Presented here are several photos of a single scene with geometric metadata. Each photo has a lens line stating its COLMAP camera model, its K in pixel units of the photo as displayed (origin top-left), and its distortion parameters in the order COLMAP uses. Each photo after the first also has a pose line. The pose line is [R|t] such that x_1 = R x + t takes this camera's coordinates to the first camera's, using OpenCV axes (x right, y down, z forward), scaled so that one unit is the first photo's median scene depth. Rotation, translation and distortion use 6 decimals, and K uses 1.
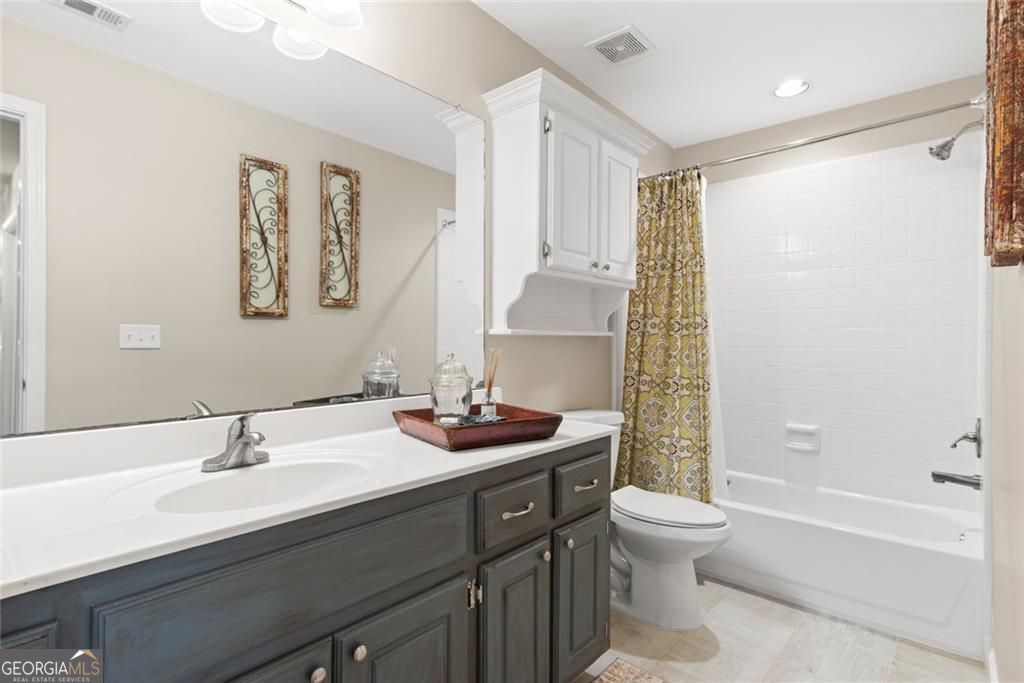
lens RADIAL K [[506.2, 0, 512.8], [0, 506.2, 351.3], [0, 0, 1]] dist [0.001439, 0.000176]
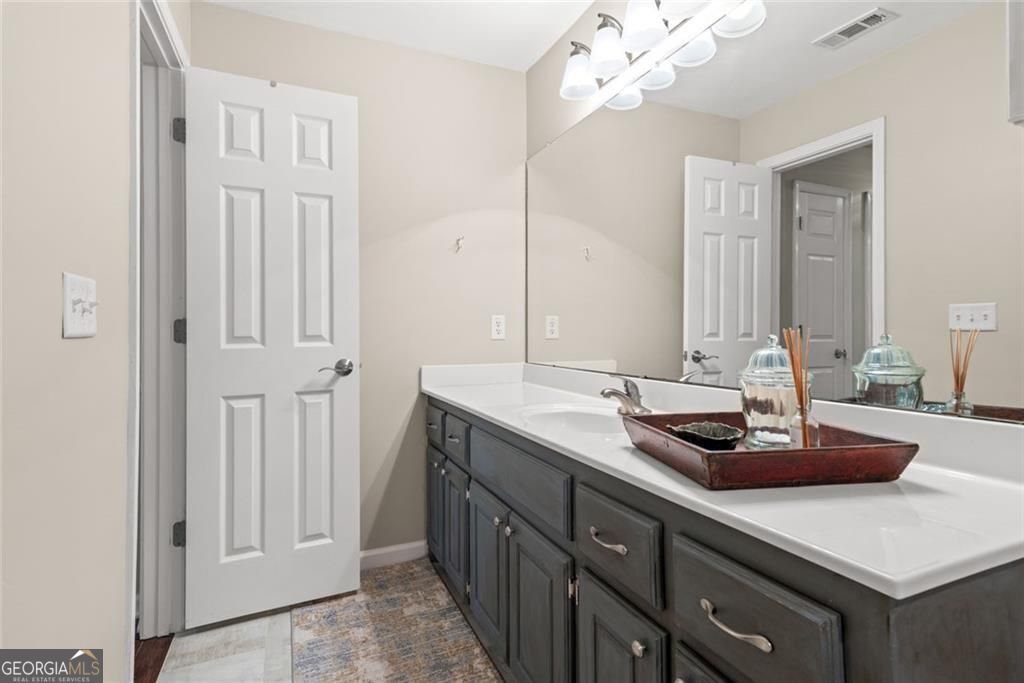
lens RADIAL K [[525.7, 0, 510.5], [0, 525.7, 320.0], [0, 0, 1]] dist [0.000111, 0.000029]
pose [[-0.413641, -0.004243, -0.910430, 1.244482], [-0.014597, 0.999892, 0.001972, -0.037389], [0.910323, 0.014106, -0.413658, 1.823588]]
